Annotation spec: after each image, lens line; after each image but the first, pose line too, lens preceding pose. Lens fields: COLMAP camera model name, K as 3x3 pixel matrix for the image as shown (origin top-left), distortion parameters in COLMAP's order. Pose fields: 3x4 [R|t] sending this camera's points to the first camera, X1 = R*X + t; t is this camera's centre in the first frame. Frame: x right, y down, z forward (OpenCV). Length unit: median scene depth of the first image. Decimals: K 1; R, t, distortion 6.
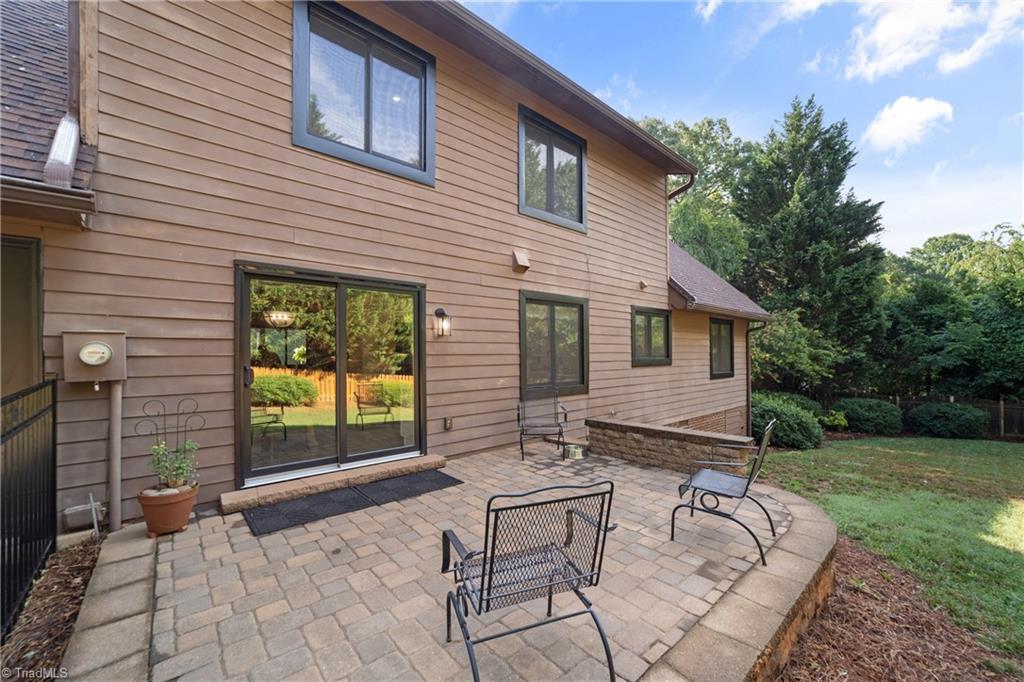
lens RADIAL K [[395.4, 0, 513.5], [0, 395.4, 352.0], [0, 0, 1]] dist [-0.017669, 0.005088]
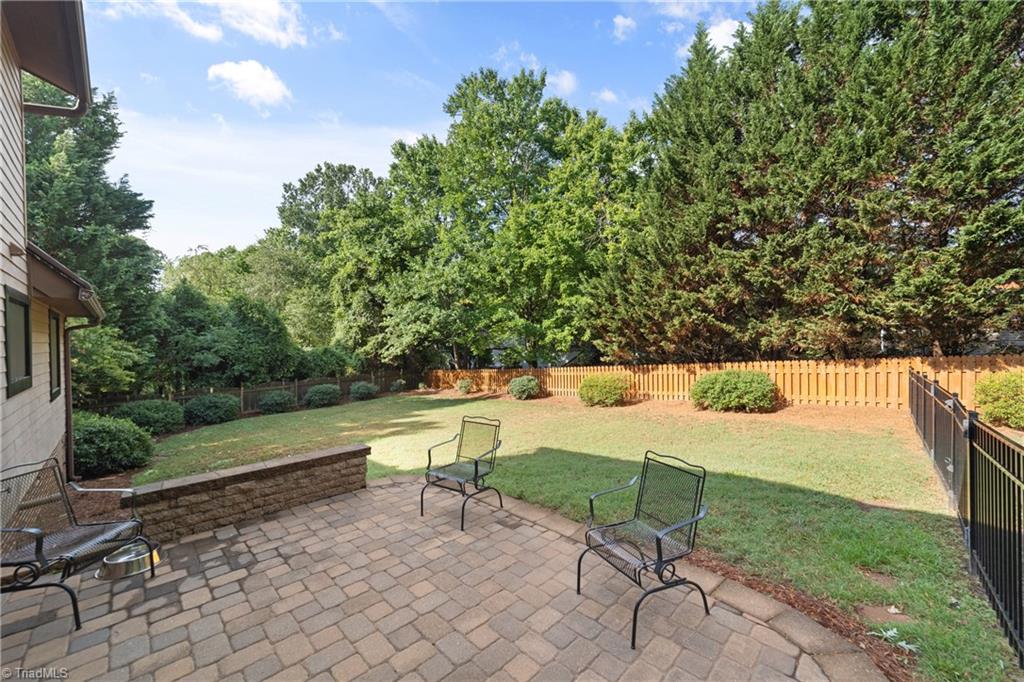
lens RADIAL K [[395.4, 0, 521.5], [0, 395.4, 347.4], [0, 0, 1]] dist [-0.017669, 0.005088]
pose [[-0.084728, -0.006623, 0.996382, -0.183785], [0.001767, 0.999975, 0.006797, -0.021269], [-0.996403, 0.002337, -0.084714, 0.206160]]
